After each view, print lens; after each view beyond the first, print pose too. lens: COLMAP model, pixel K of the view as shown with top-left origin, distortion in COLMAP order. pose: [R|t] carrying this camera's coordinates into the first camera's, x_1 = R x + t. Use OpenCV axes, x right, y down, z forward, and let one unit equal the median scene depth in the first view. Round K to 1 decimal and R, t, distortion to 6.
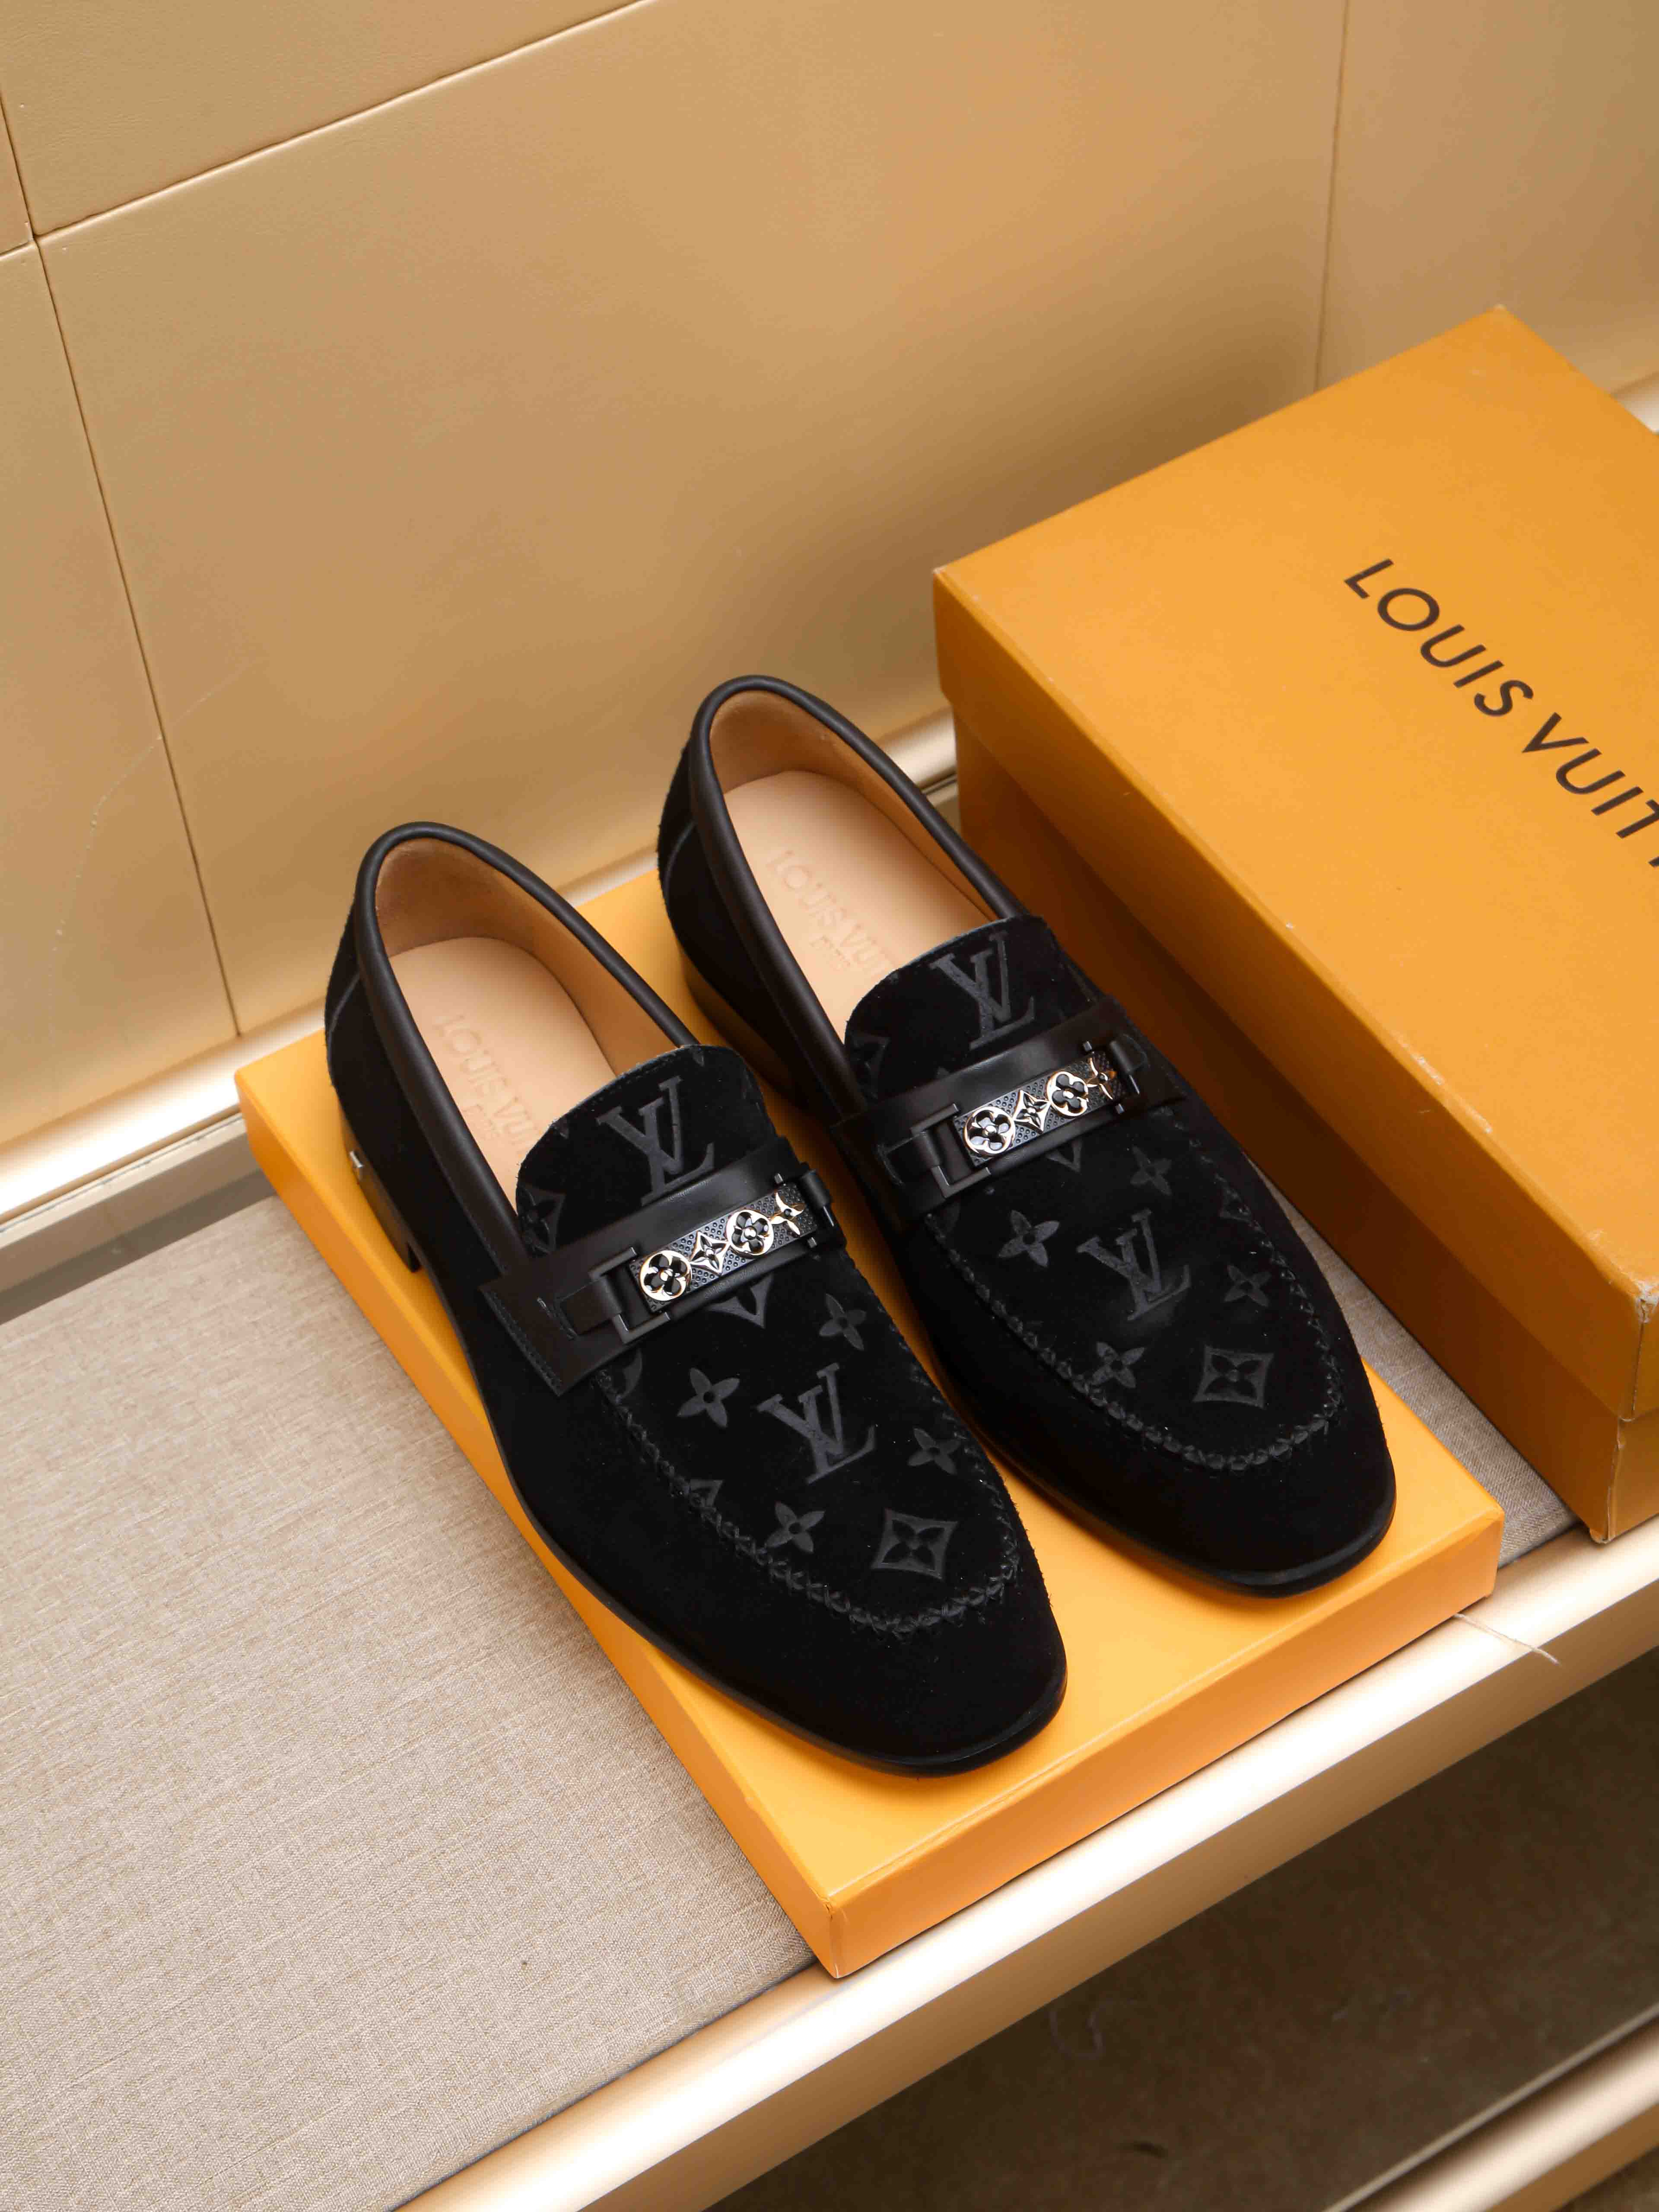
lens RADIAL K [[3752.3, 0, 829.5], [0, 3752.3, 1106.0], [0, 0, 1]] dist [0.143435, -0.001314]
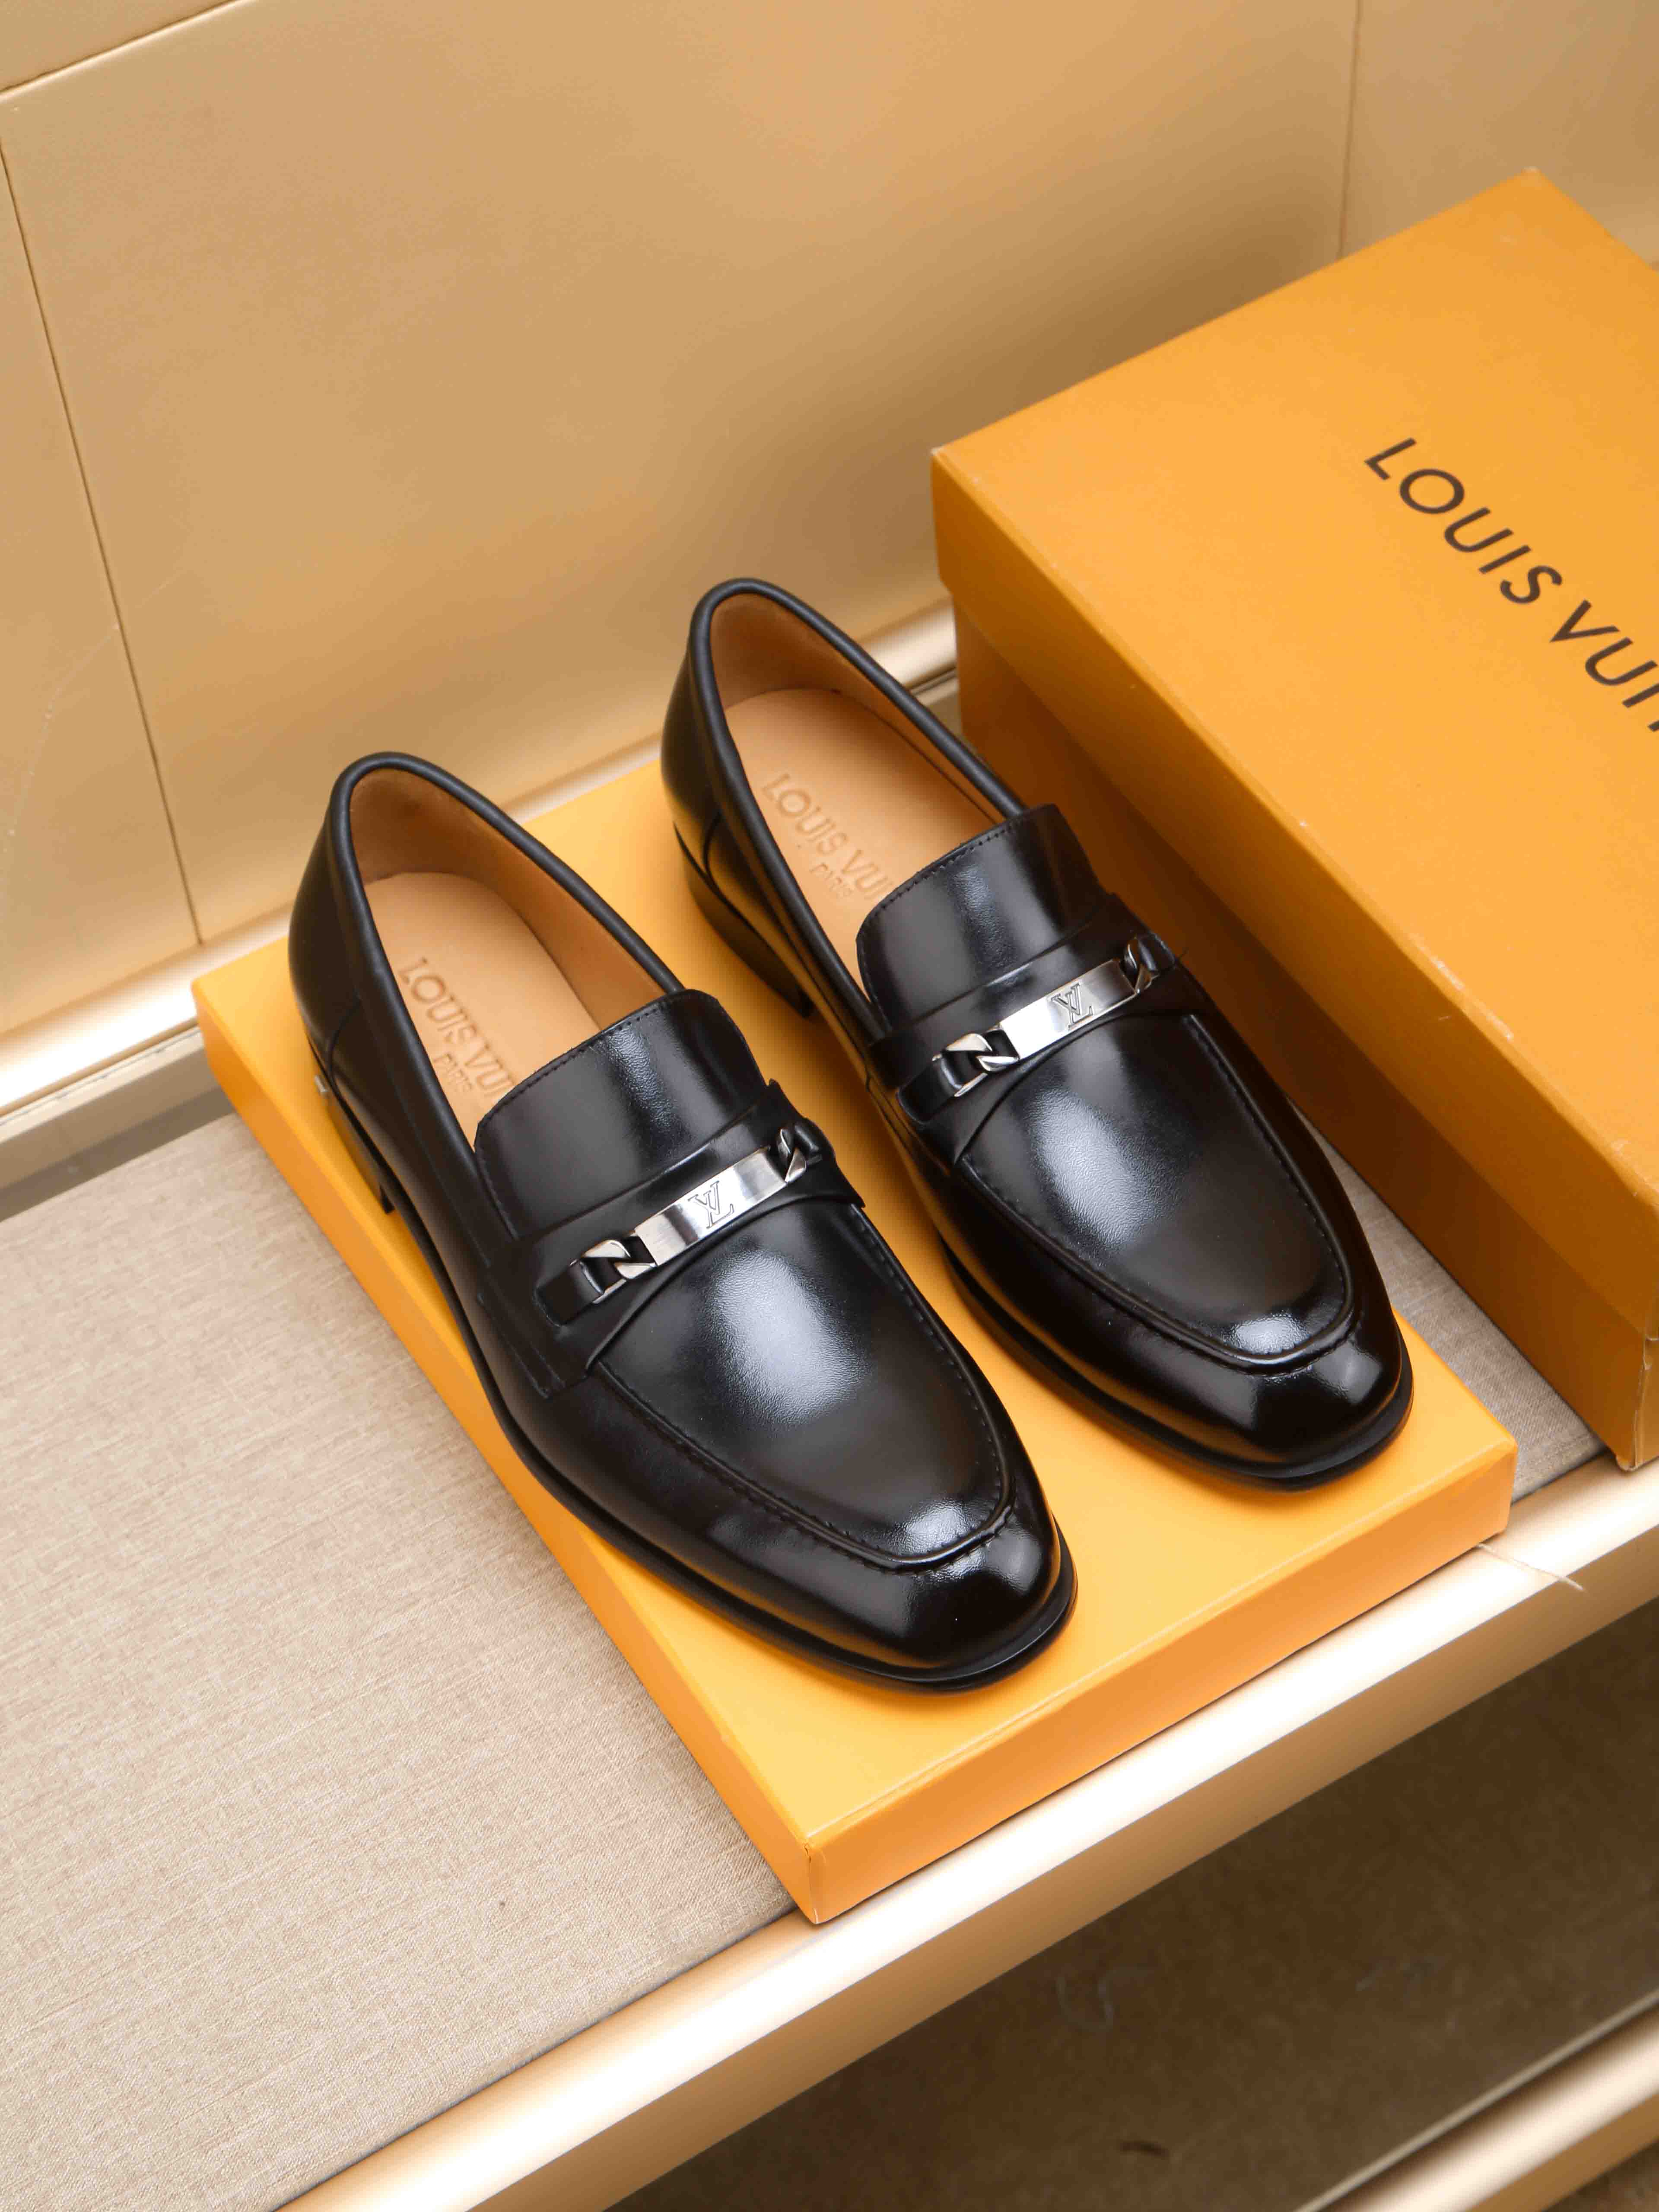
lens RADIAL K [[4068.0, 0, 829.5], [0, 4068.0, 1106.0], [0, 0, 1]] dist [0.173719, -0.044315]
pose [[0.999999, -0.000214, -0.001315, 0.003604], [0.000234, 0.999884, 0.015208, 0.007668], [0.001312, -0.015208, 0.999883, -0.034771]]
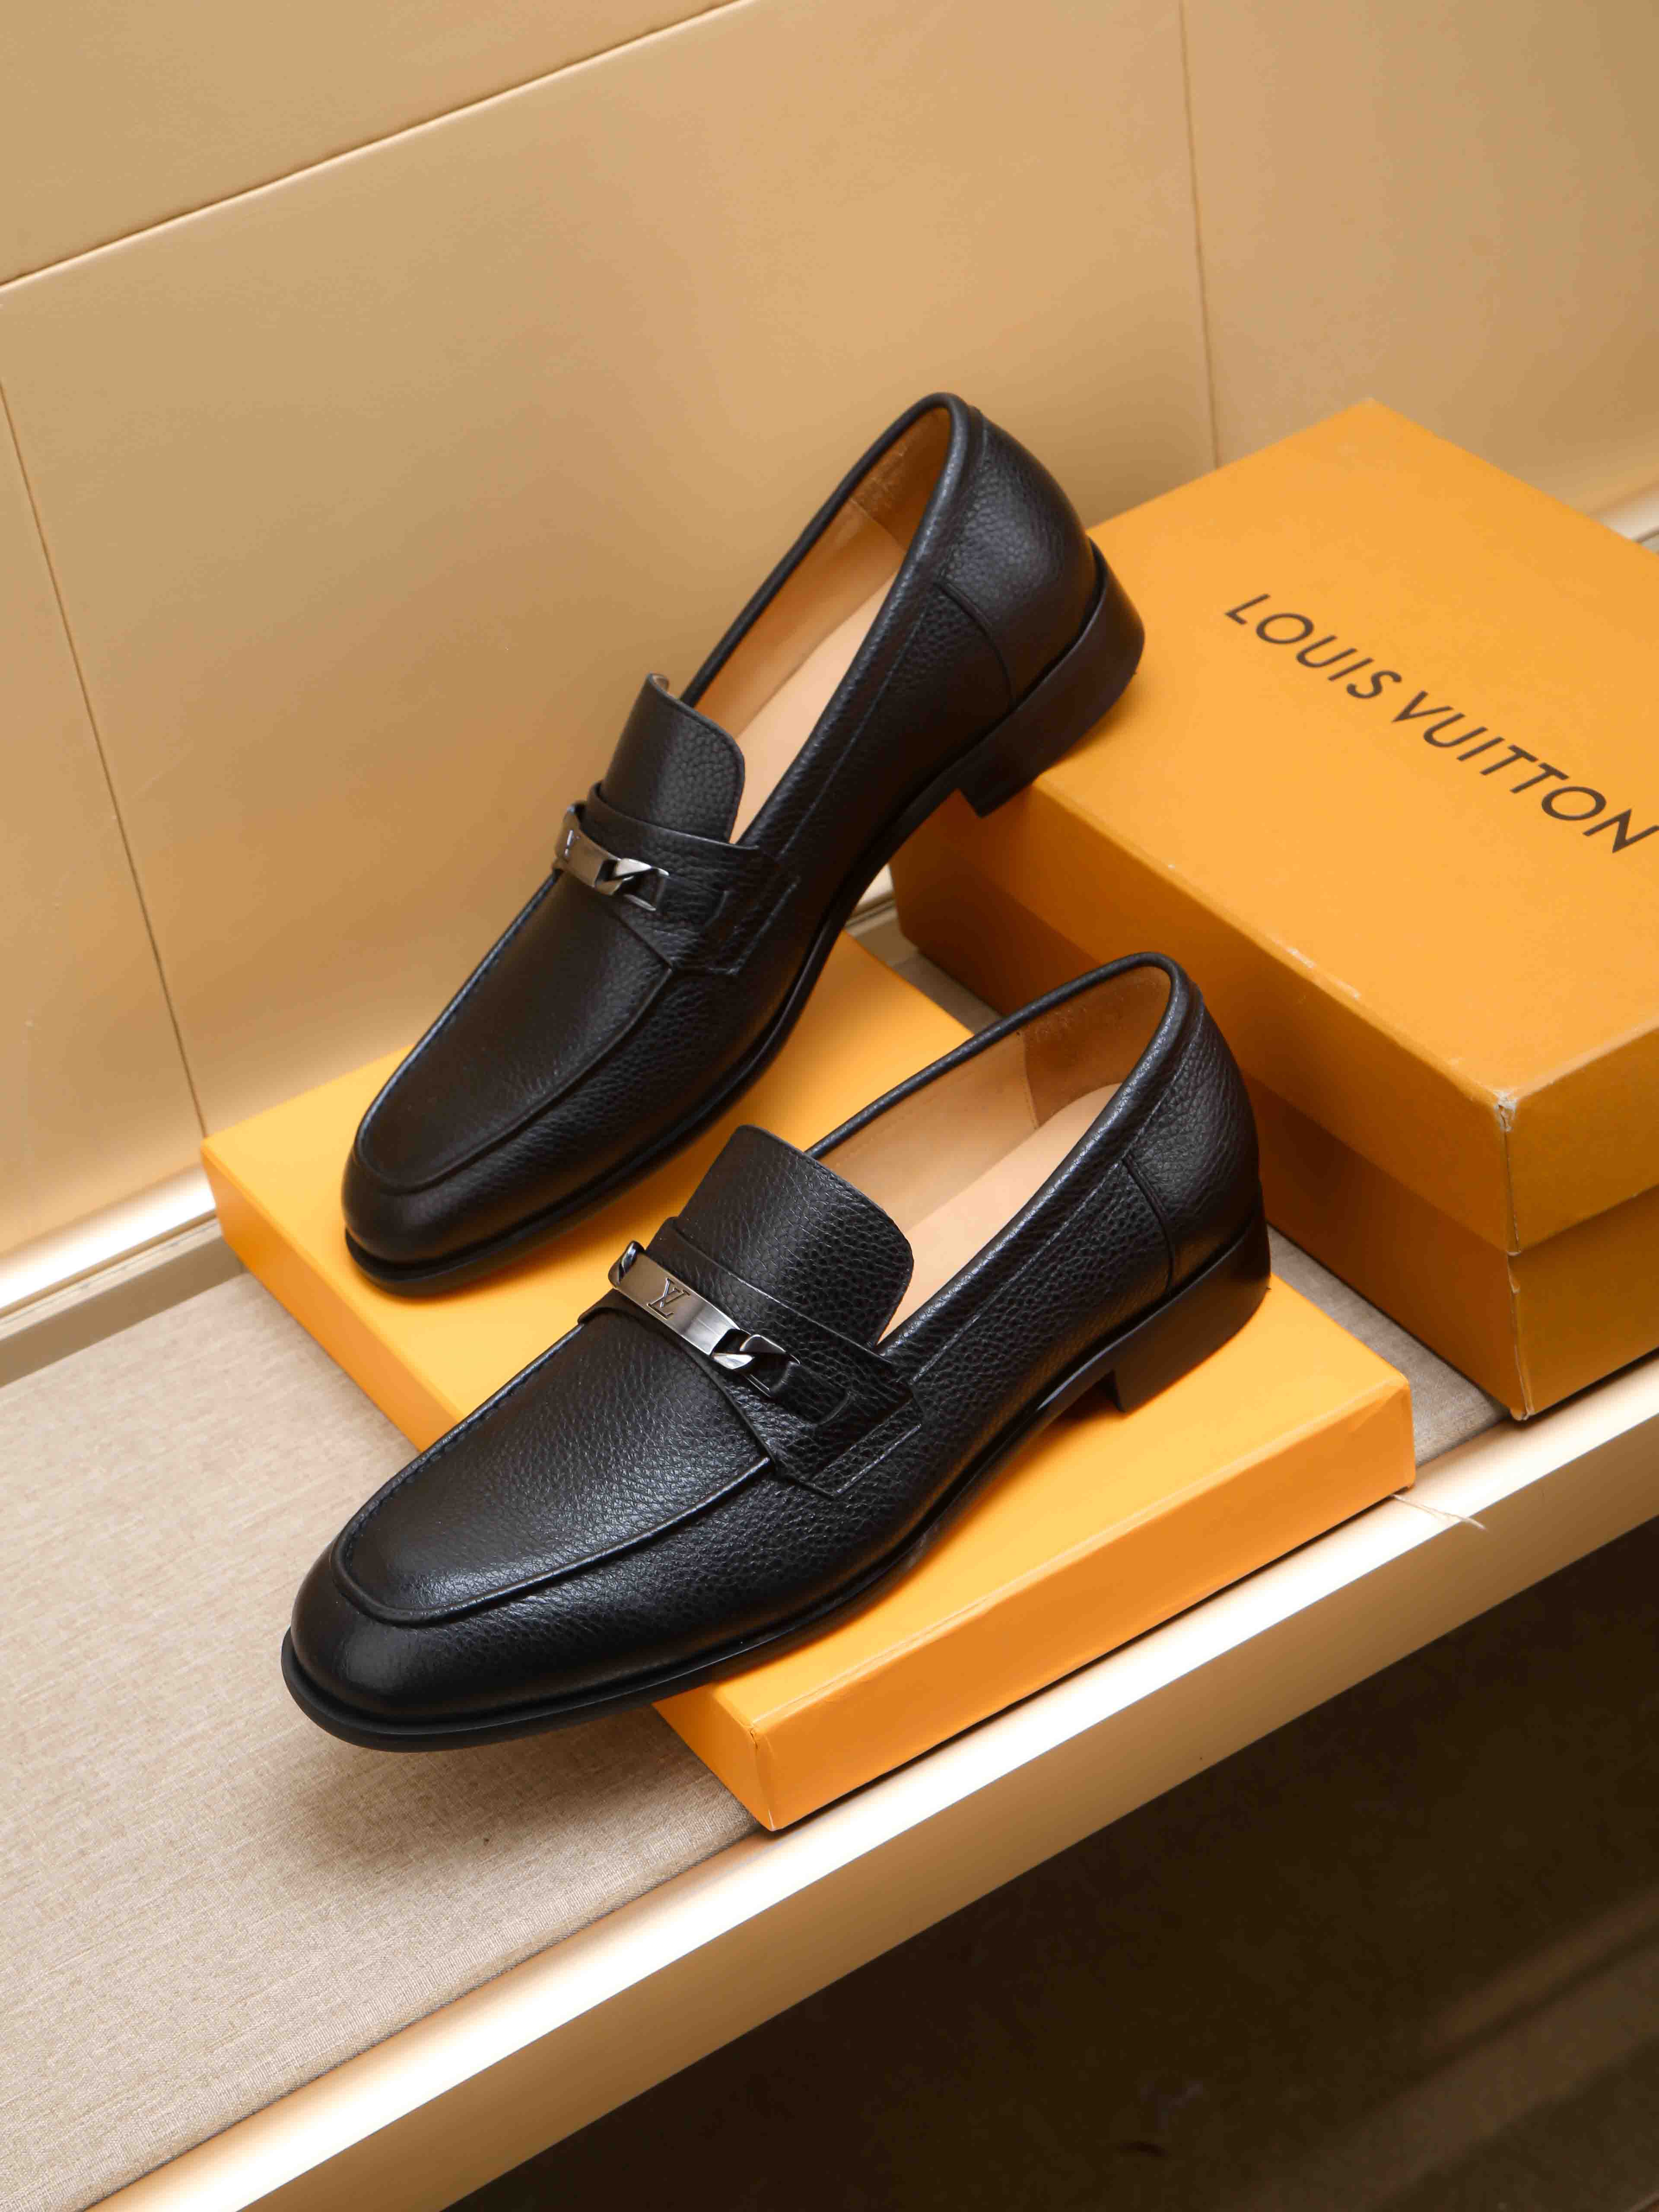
lens RADIAL K [[4292.9, 0, 831.4], [0, 4292.9, 1120.6], [0, 0, 1]] dist [0.233160, -0.290547]
pose [[0.996578, -0.074291, -0.036248, 0.065003], [0.064874, 0.974672, -0.214023, 0.272795], [0.051230, 0.210939, 0.976156, -0.170276]]
